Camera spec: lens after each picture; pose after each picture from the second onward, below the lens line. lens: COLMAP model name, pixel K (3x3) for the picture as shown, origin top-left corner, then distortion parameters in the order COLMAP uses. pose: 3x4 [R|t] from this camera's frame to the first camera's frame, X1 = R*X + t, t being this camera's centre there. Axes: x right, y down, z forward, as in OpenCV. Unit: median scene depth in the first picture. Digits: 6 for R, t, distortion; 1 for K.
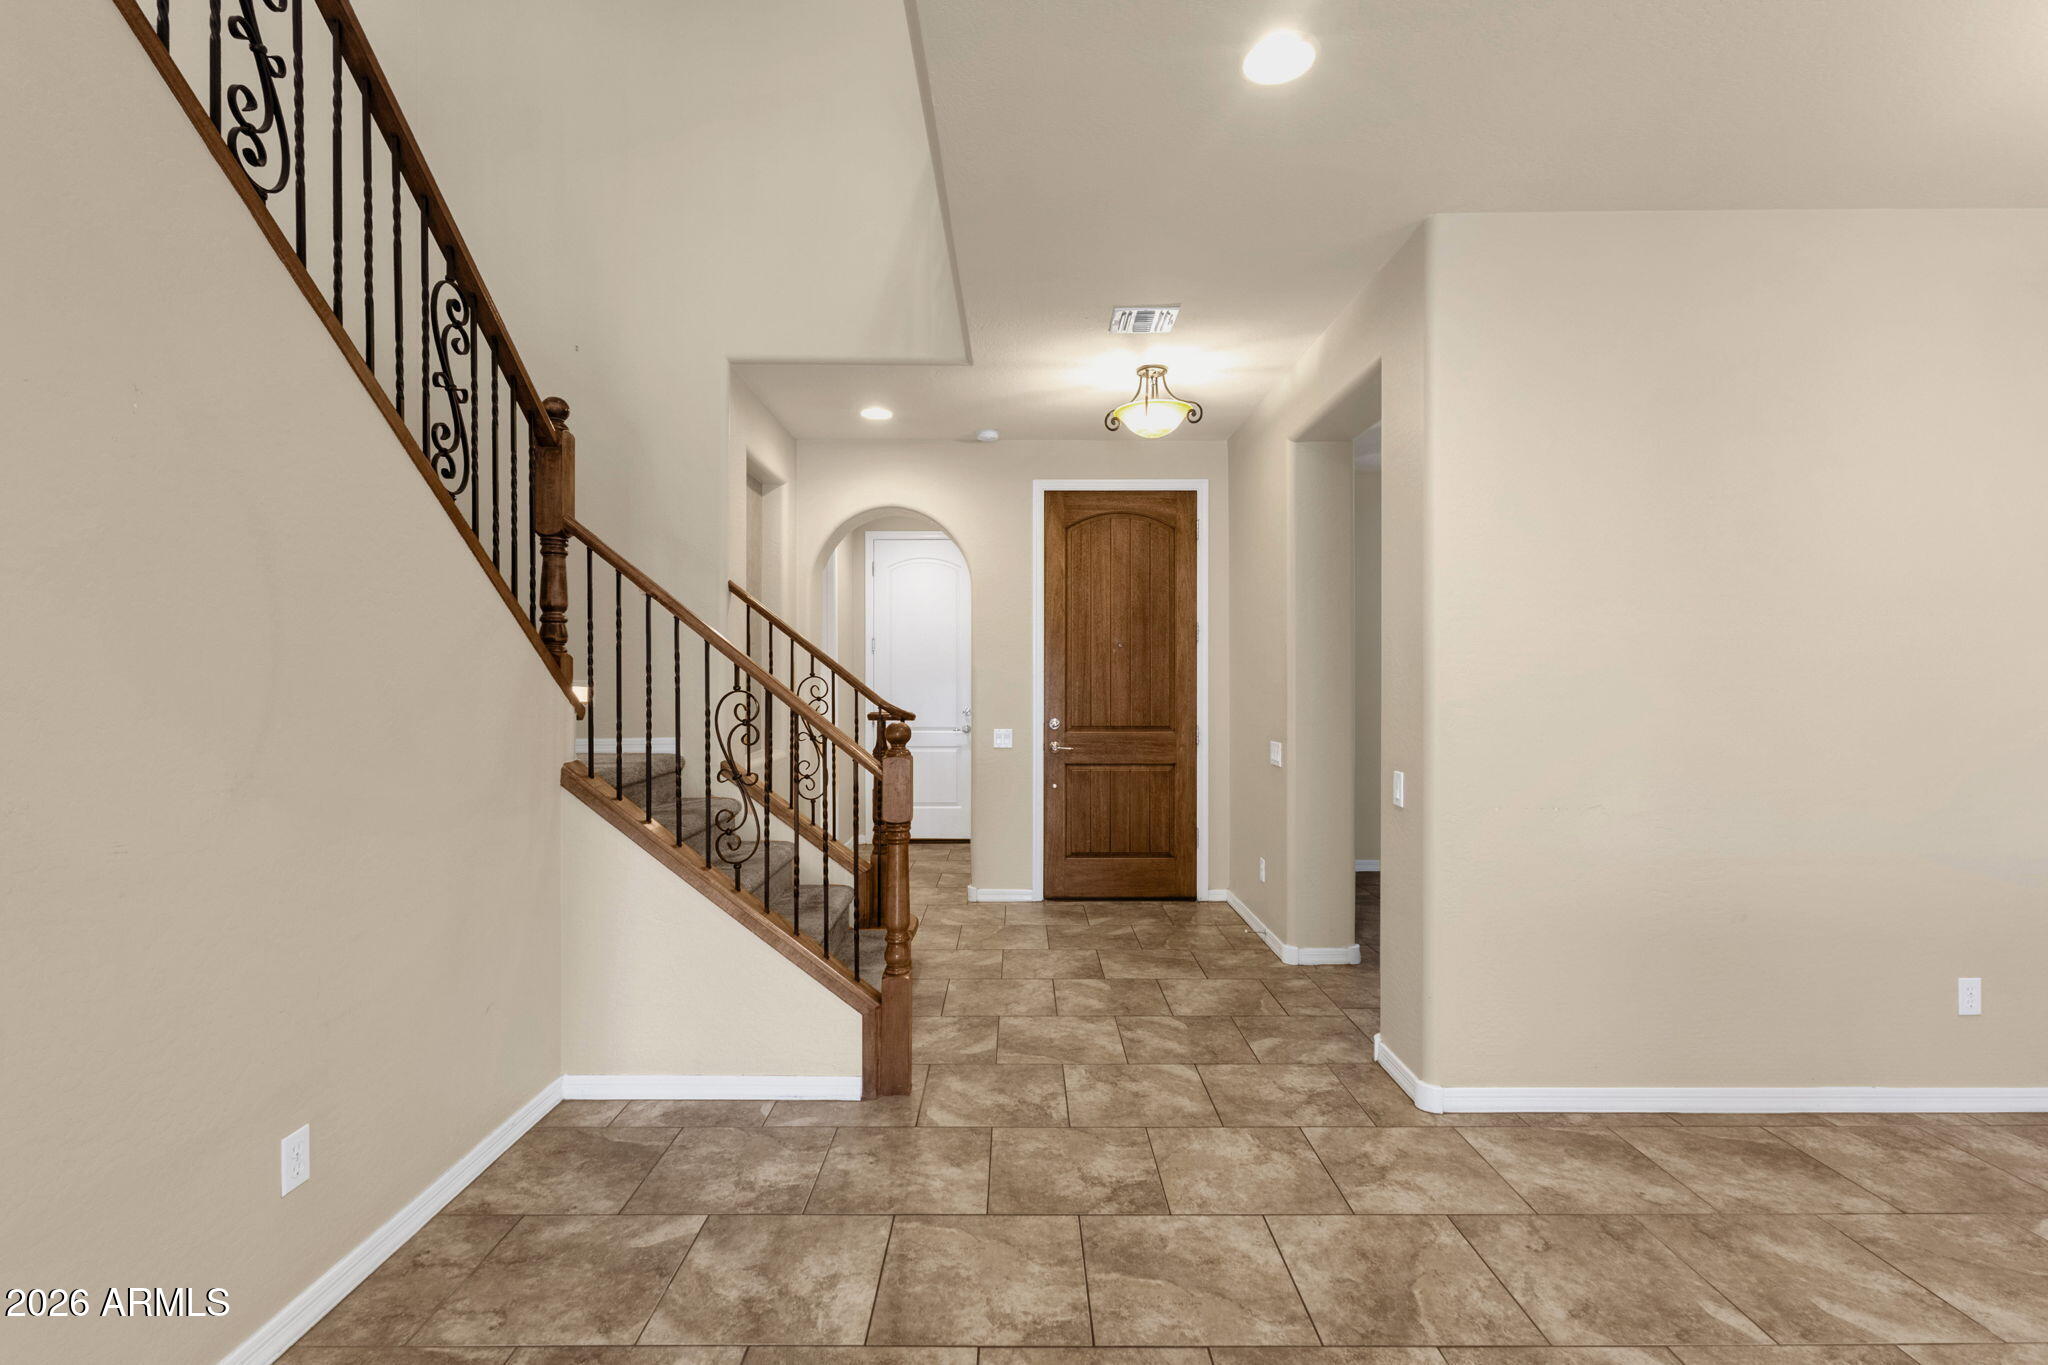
lens RADIAL K [[939.6, 0, 1031.7], [0, 939.6, 685.8], [0, 0, 1]] dist [0.001954, 0.001619]
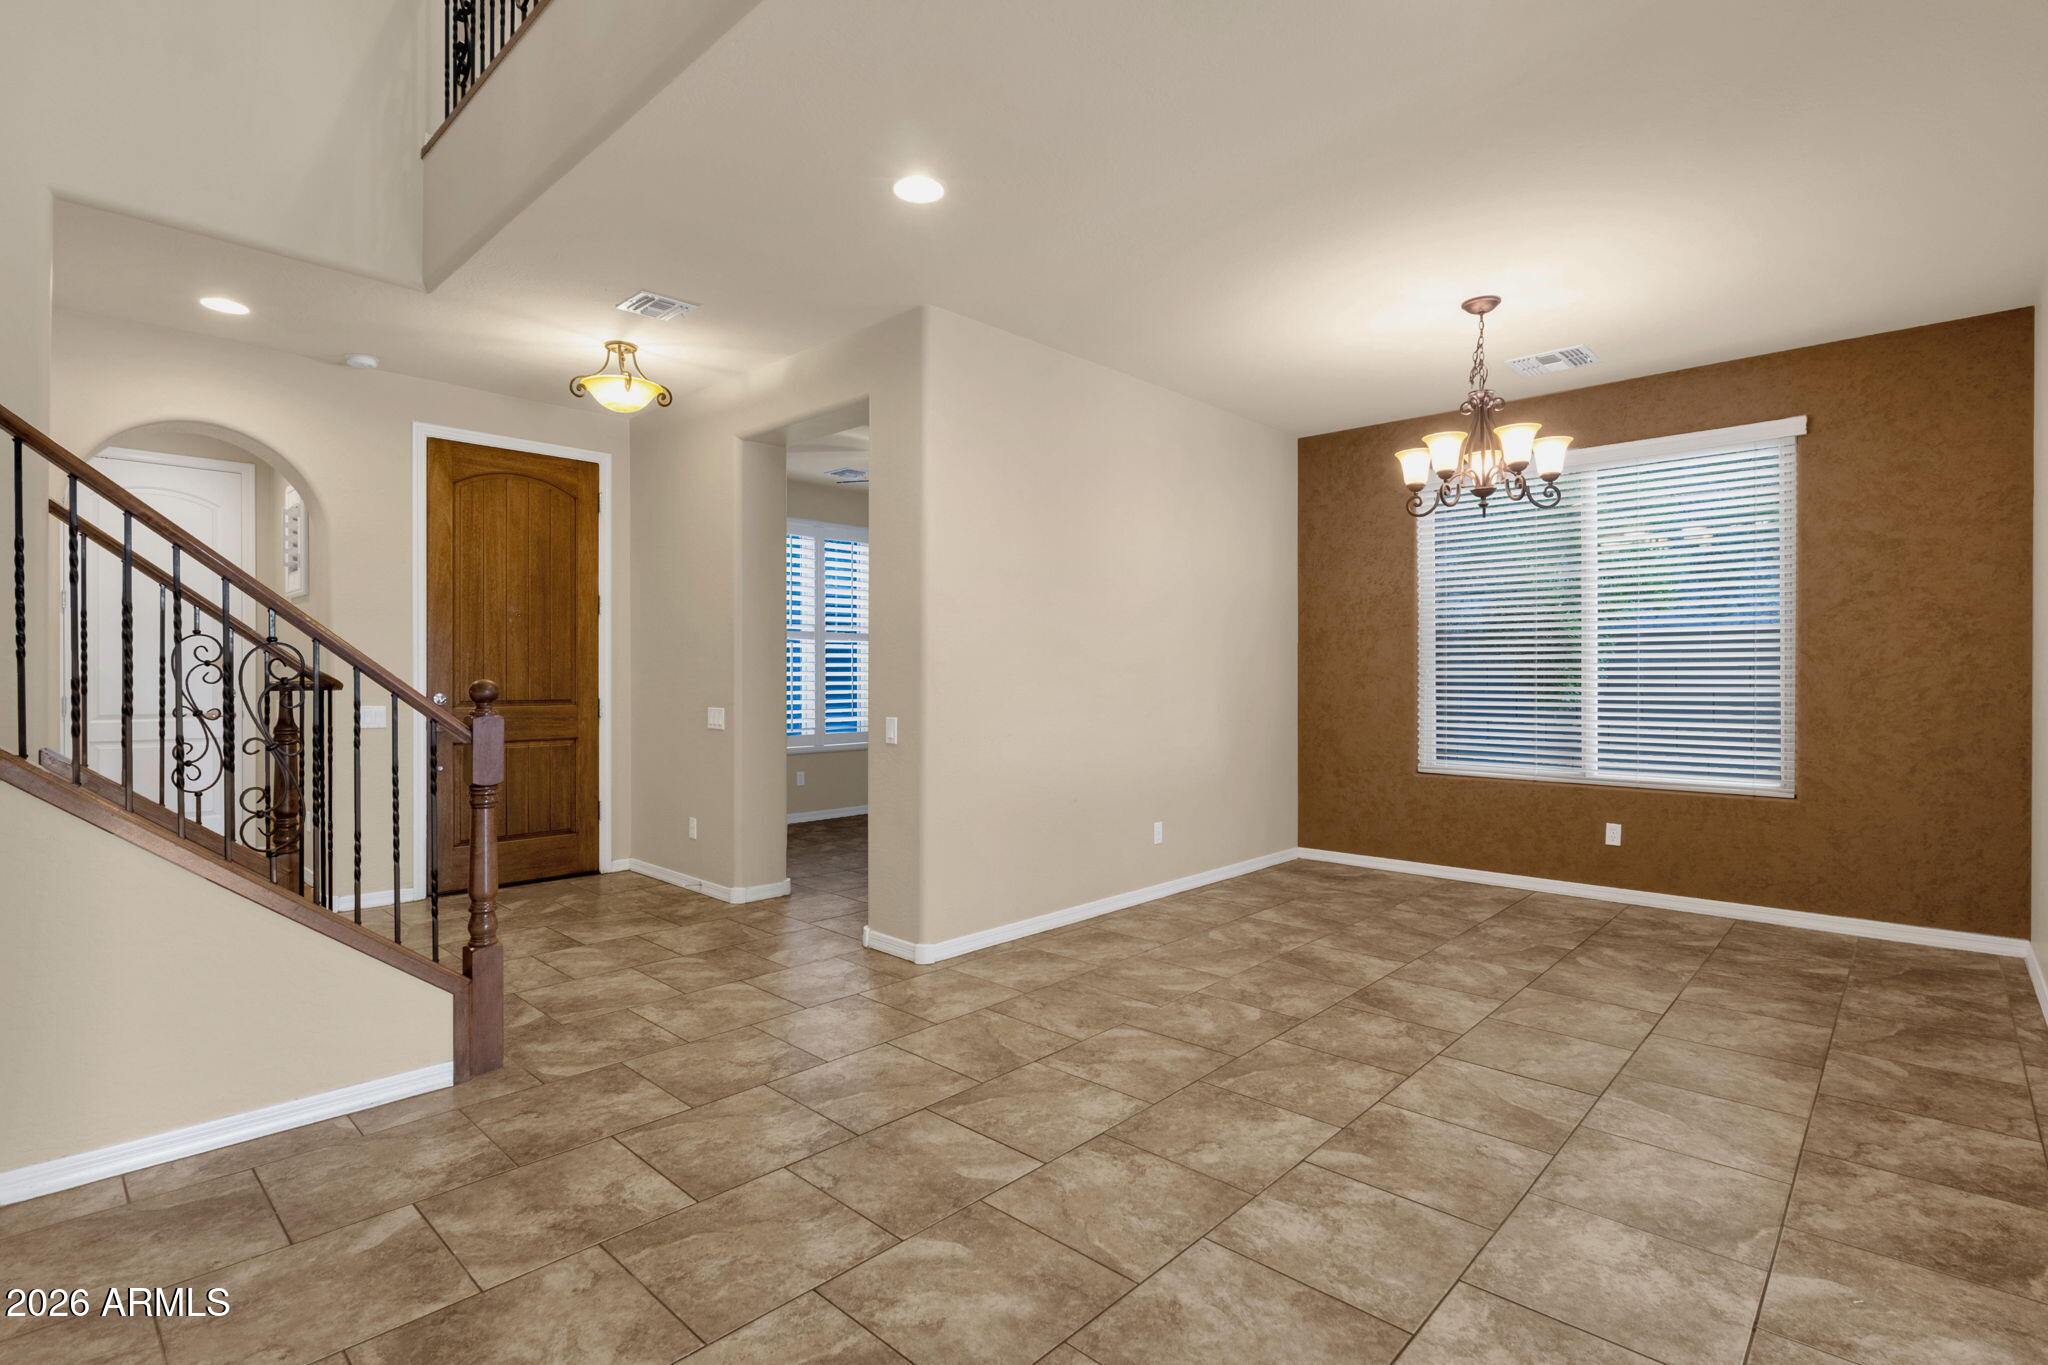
lens RADIAL K [[960.9, 0, 1029.6], [0, 960.9, 682.4], [0, 0, 1]] dist [-0.016394, 0.002942]
pose [[0.688676, -0.004329, 0.725056, -0.479049], [-0.001141, 0.999974, 0.007054, 0.033652], [-0.725068, -0.005685, 0.688654, -0.065440]]
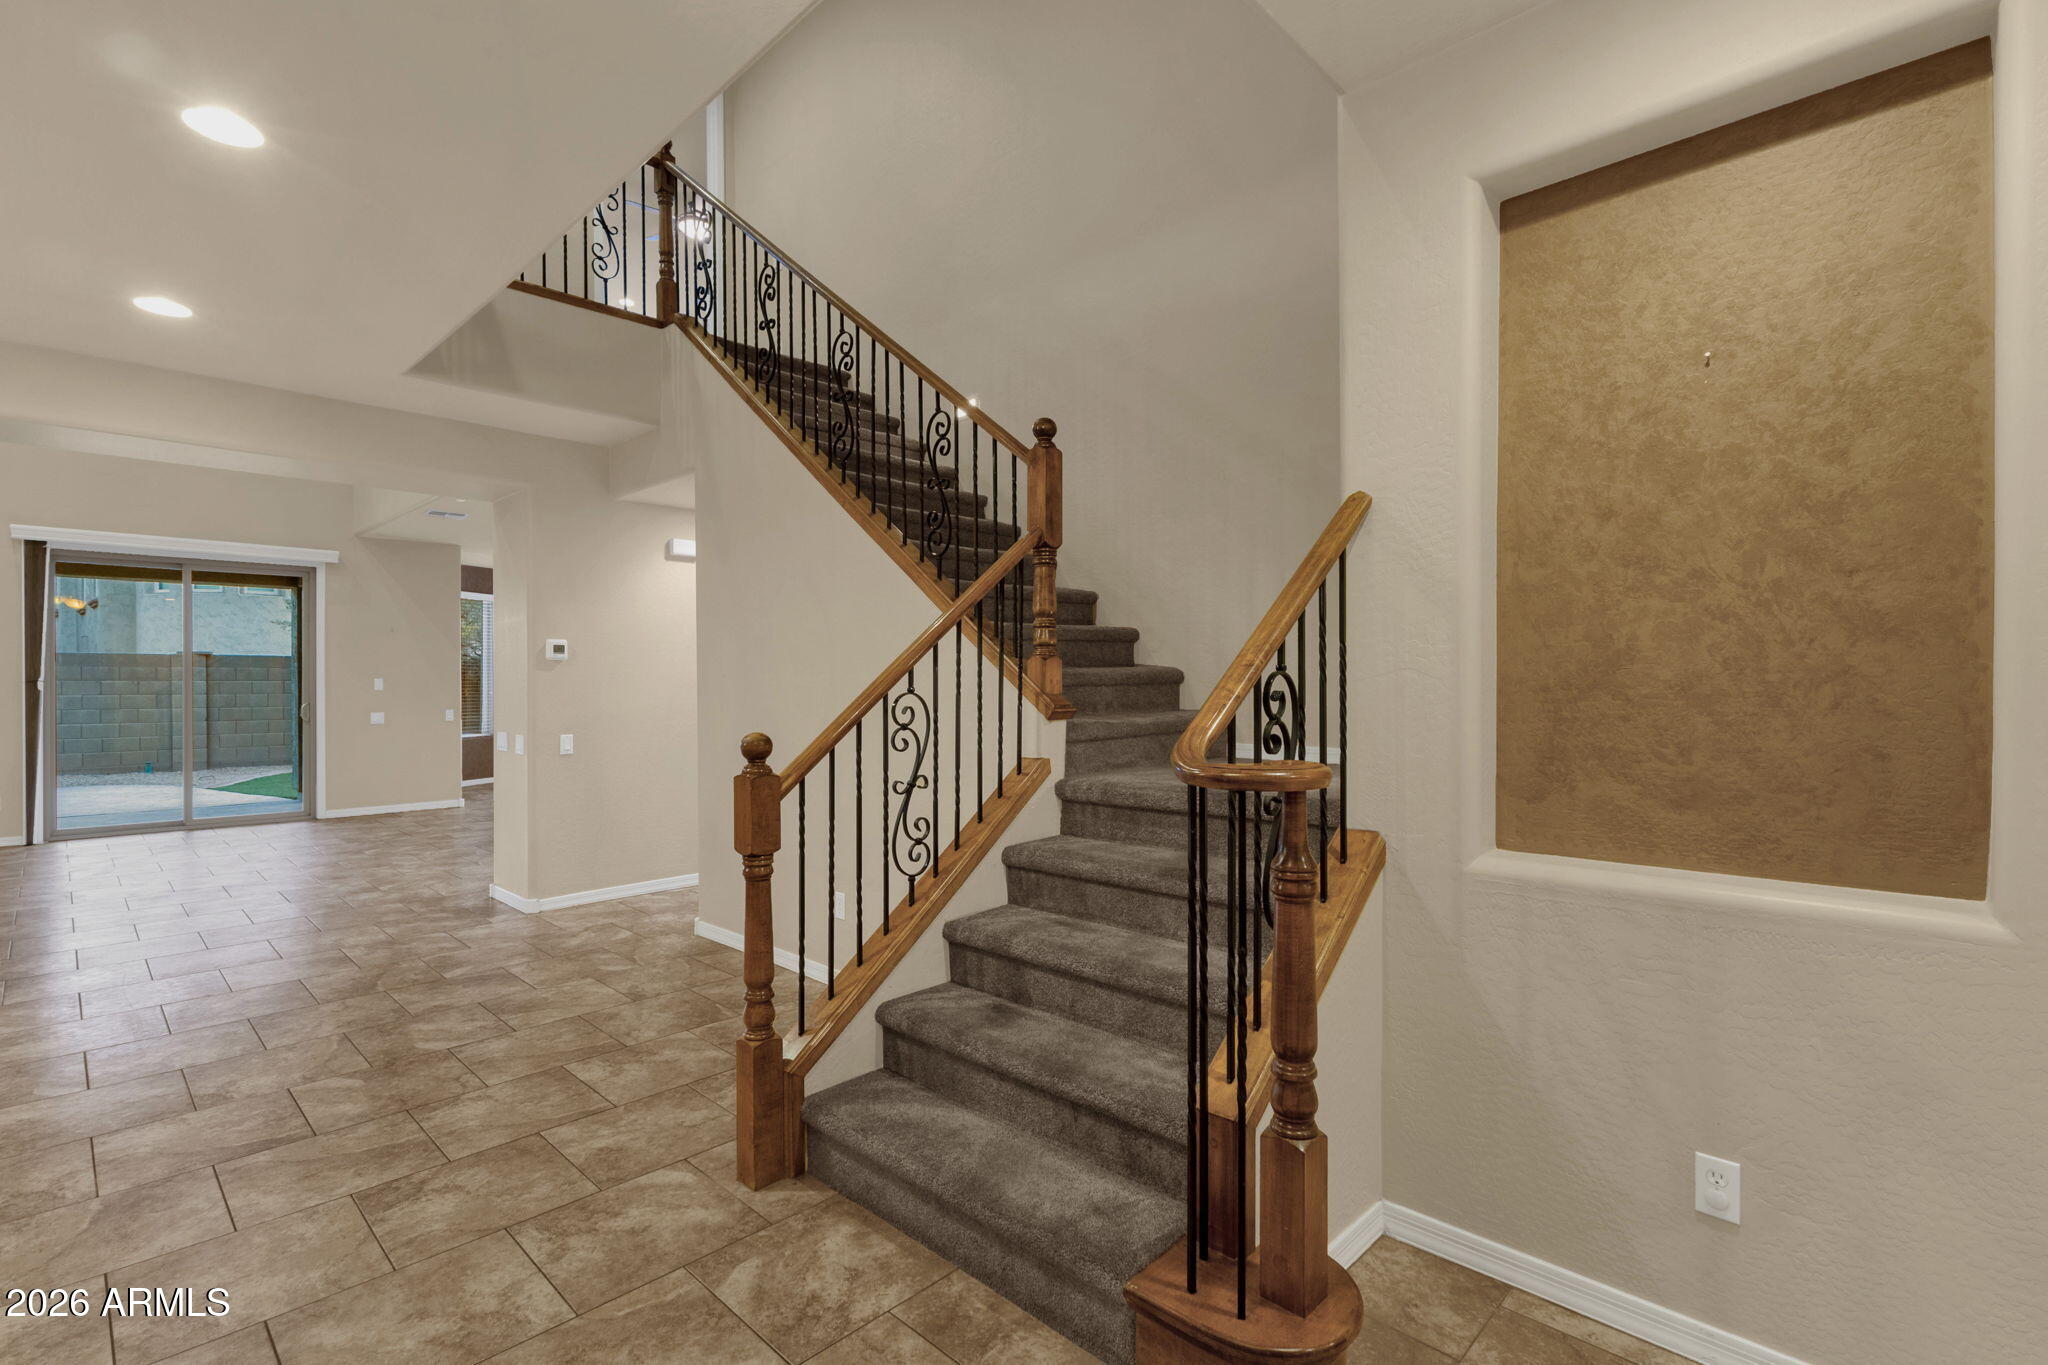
lens RADIAL K [[939.6, 0, 1003.4], [0, 939.6, 695.7], [0, 0, 1]] dist [0.001954, 0.001619]
pose [[-0.716515, 0.011378, -0.697479, 0.281041], [0.003311, 0.999911, 0.012910, 0.000024], [0.697564, 0.006941, -0.716489, 1.798169]]
